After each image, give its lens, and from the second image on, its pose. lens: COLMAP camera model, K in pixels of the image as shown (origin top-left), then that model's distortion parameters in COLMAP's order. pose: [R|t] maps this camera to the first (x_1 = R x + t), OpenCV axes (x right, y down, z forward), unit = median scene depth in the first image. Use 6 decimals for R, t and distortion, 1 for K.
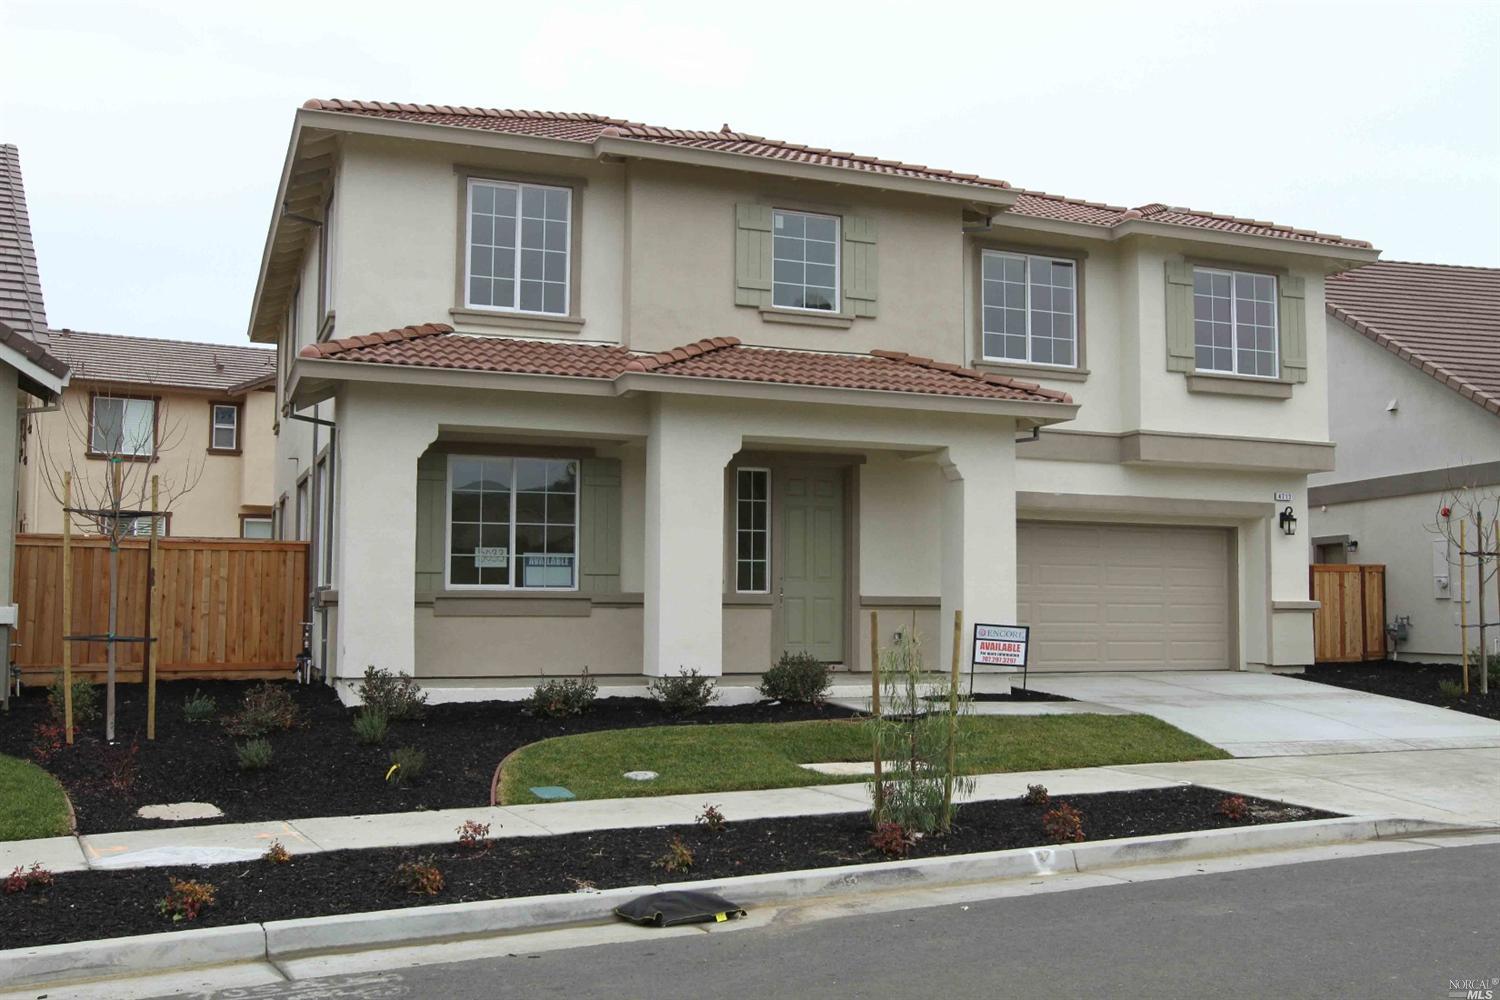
lens RADIAL K [[1518.6, 0, 750.4], [0, 1518.6, 503.9], [0, 0, 1]] dist [-0.041311, 0.000000]
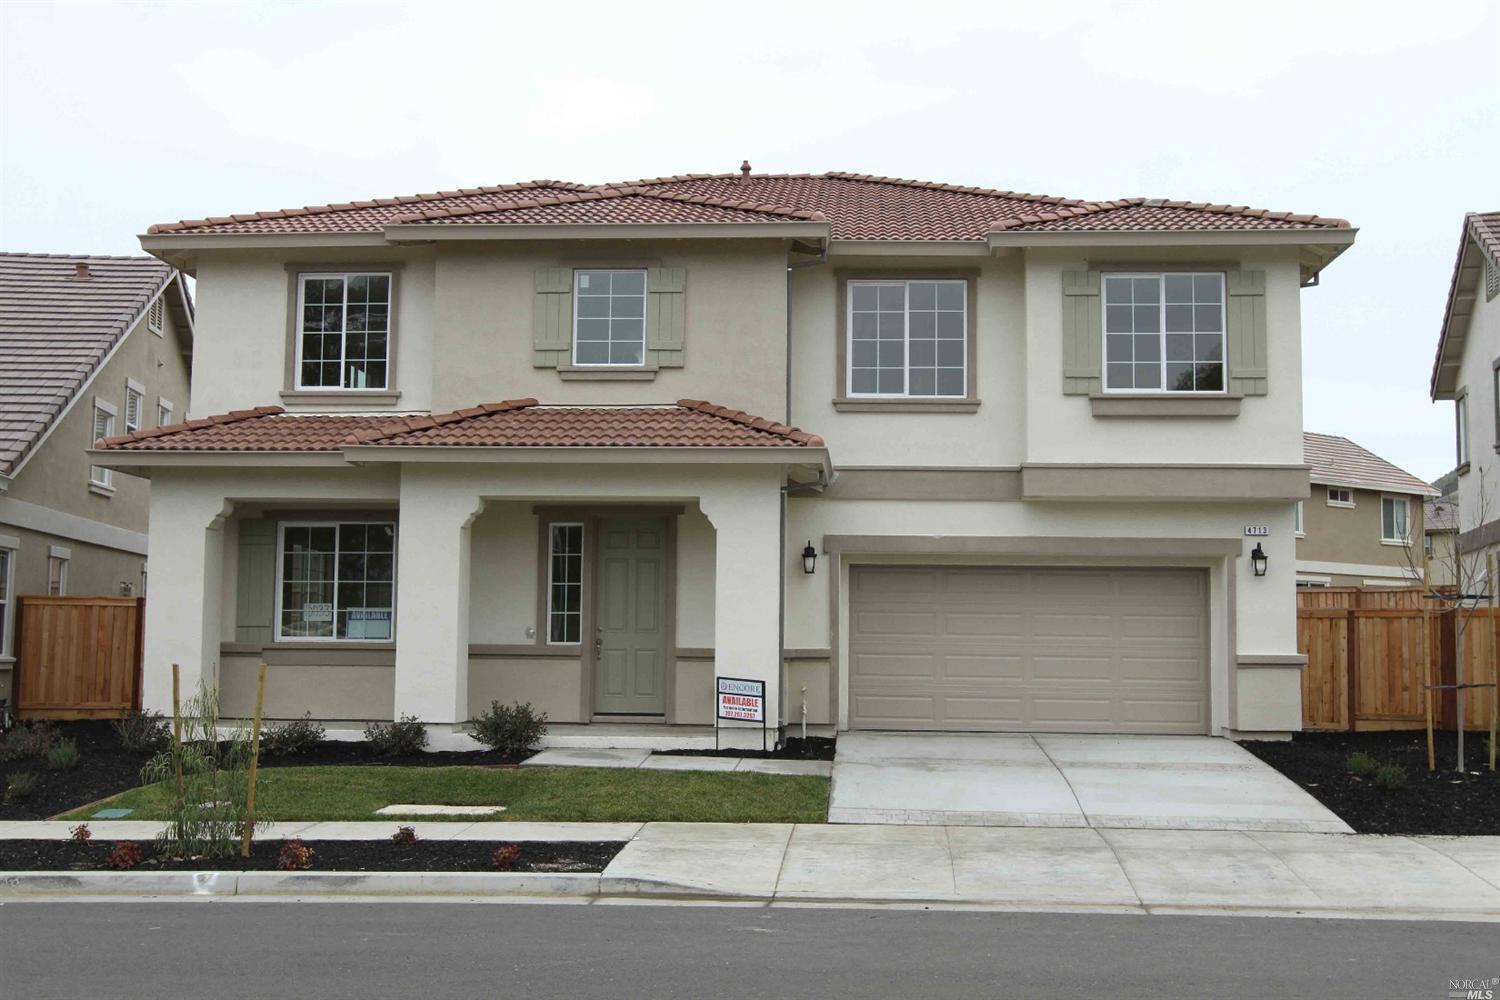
lens RADIAL K [[1755.9, 0, 749.8], [0, 1755.9, 498.2], [0, 0, 1]] dist [-0.019699, 0.000000]
pose [[0.887903, -0.035552, -0.458655, 0.663404], [0.026819, 0.999314, -0.025541, -0.006672], [0.459249, 0.010377, 0.888247, 0.000331]]
